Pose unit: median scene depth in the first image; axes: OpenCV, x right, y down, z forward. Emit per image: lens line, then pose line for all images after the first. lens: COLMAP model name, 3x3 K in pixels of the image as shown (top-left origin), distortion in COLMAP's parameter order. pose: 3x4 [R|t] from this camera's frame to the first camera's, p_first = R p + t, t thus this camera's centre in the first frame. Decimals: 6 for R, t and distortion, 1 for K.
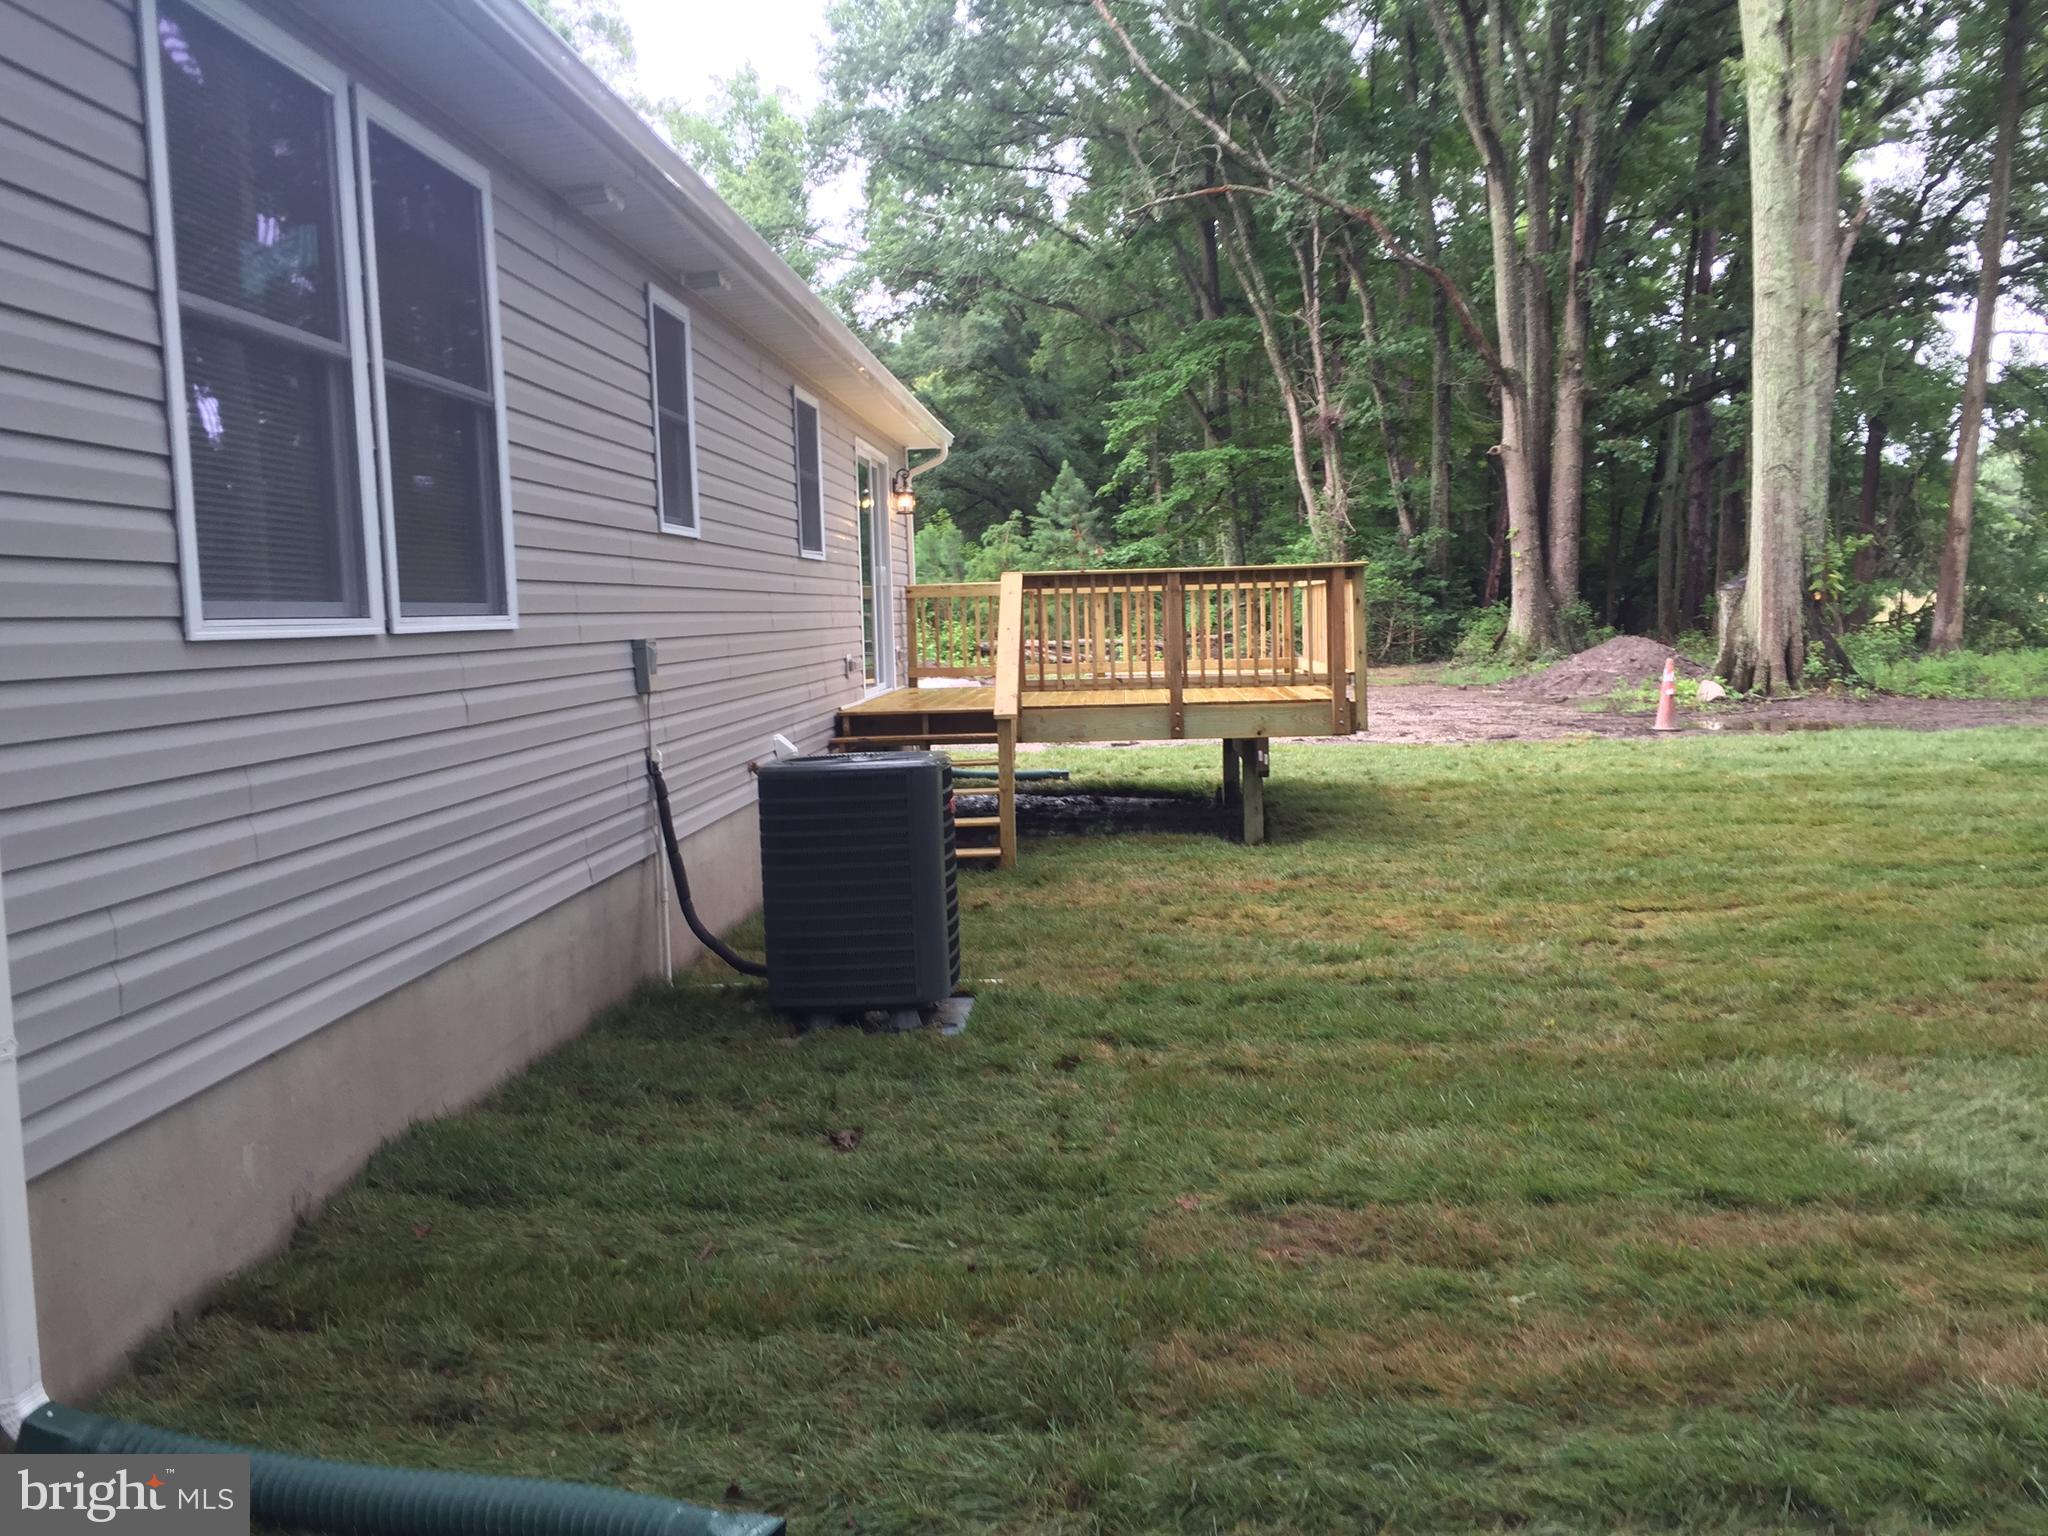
lens RADIAL K [[1736.5, 0, 1026.0], [0, 1736.5, 769.7], [0, 0, 1]] dist [0.072808, -0.104256]
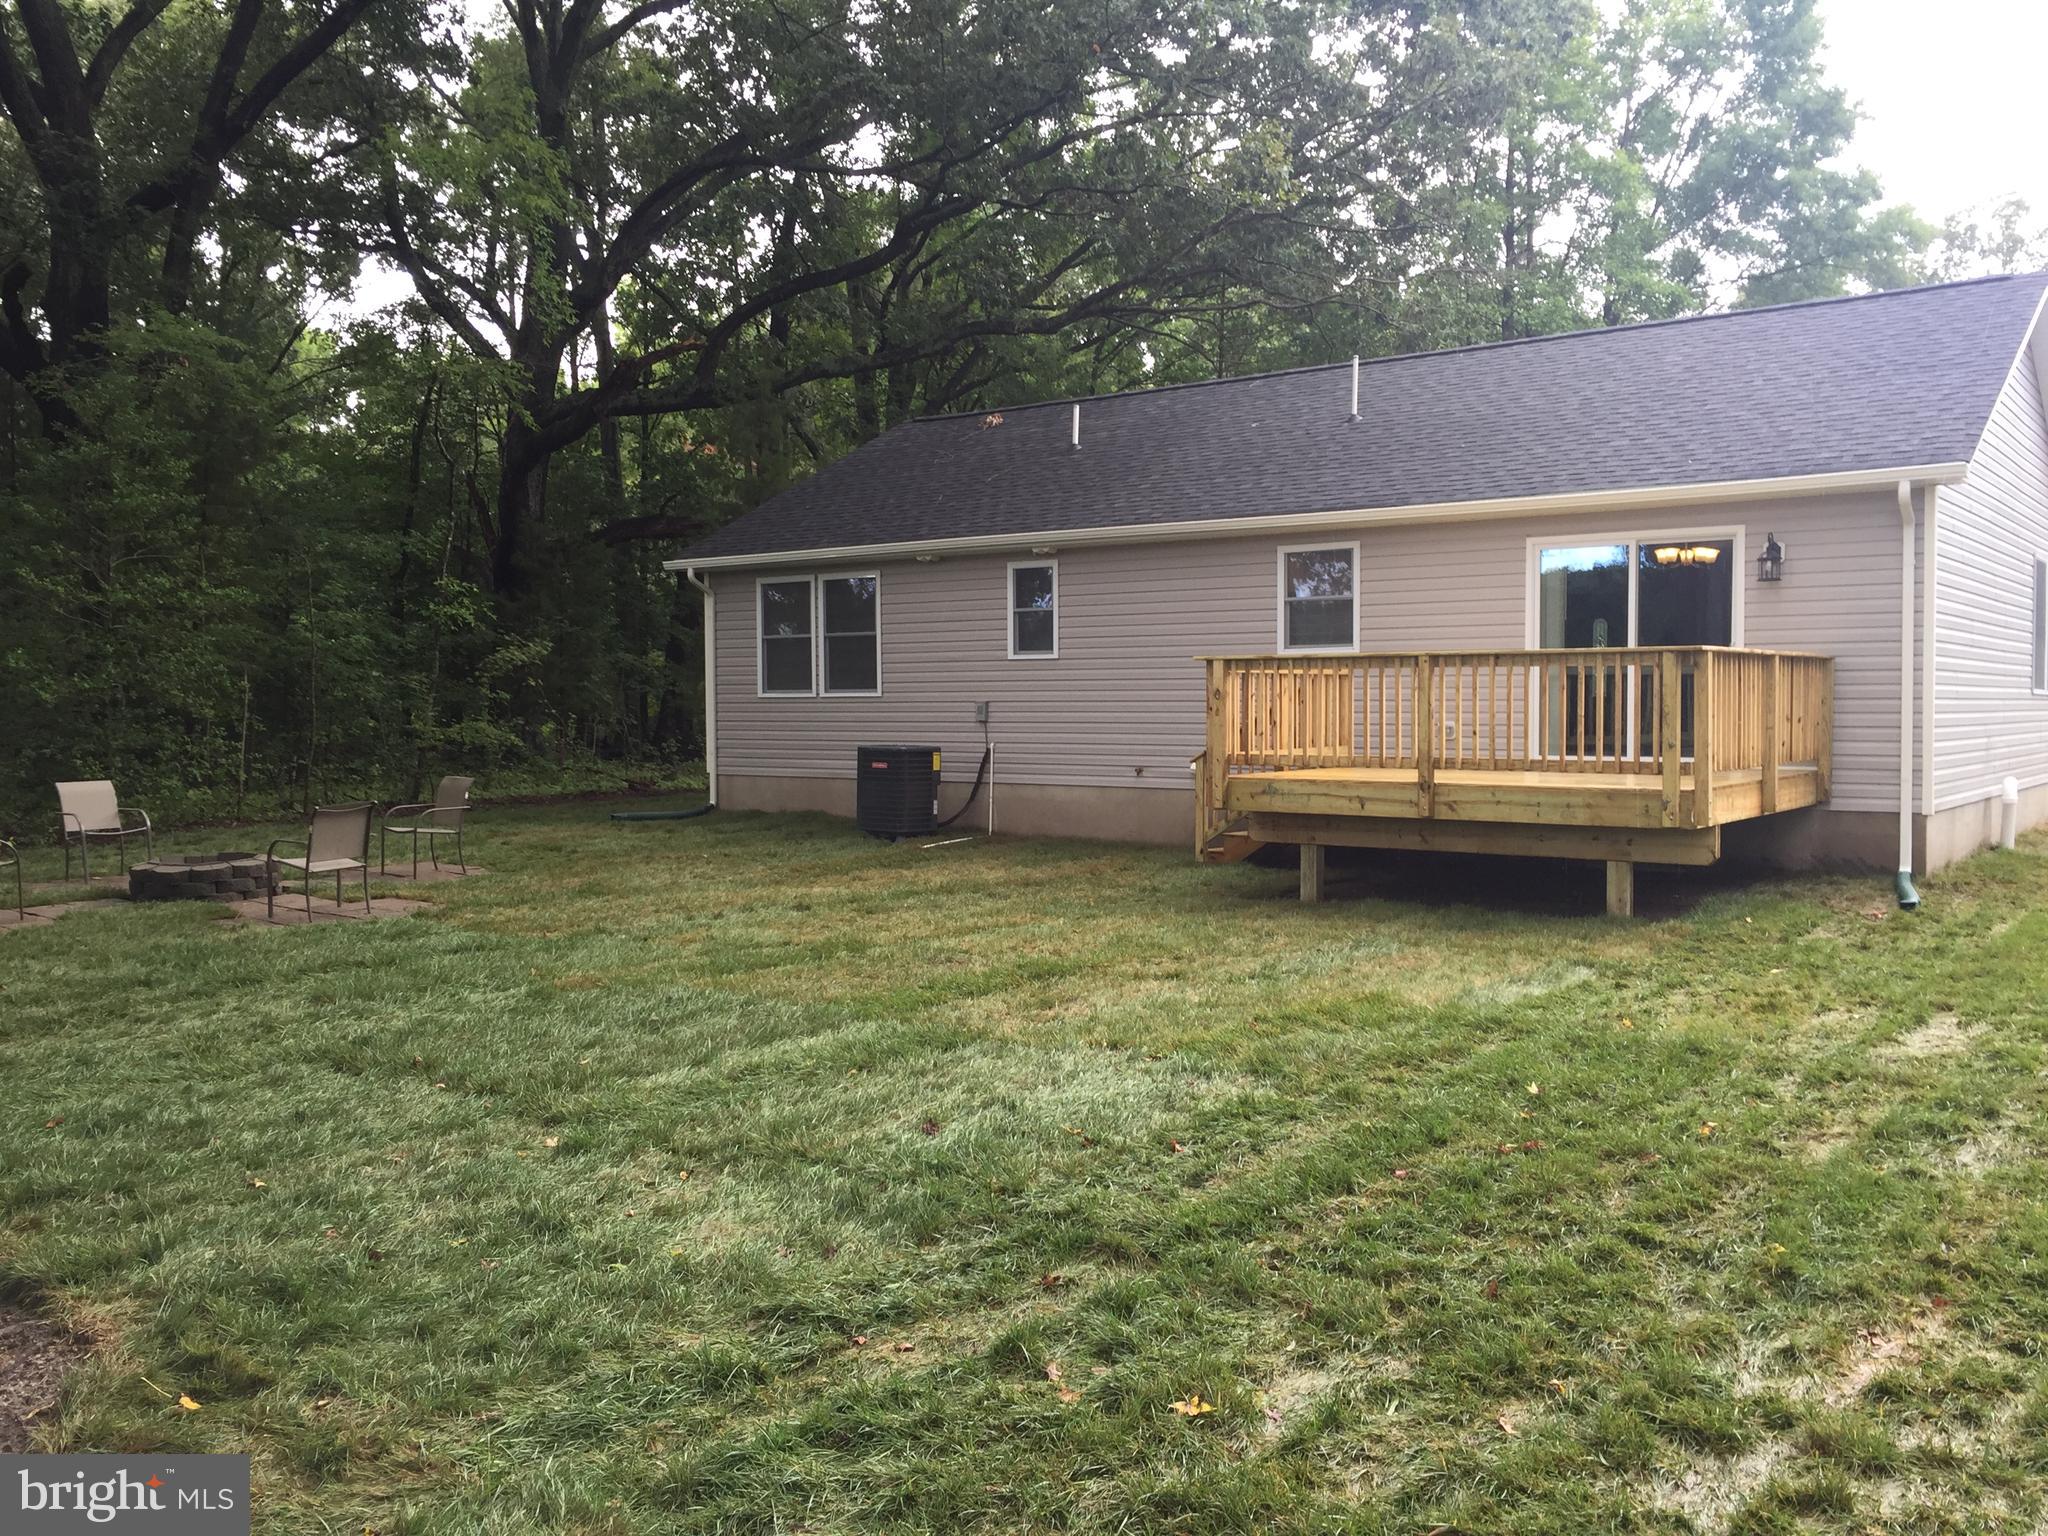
lens RADIAL K [[1736.5, 0, 1024.0], [0, 1736.5, 768.6], [0, 0, 1]] dist [0.072808, -0.104256]
pose [[-0.560387, 0.050232, -0.826706, 2.508262], [-0.062532, 0.992744, 0.102709, -0.323806], [0.825867, 0.109253, -0.553180, 3.282286]]
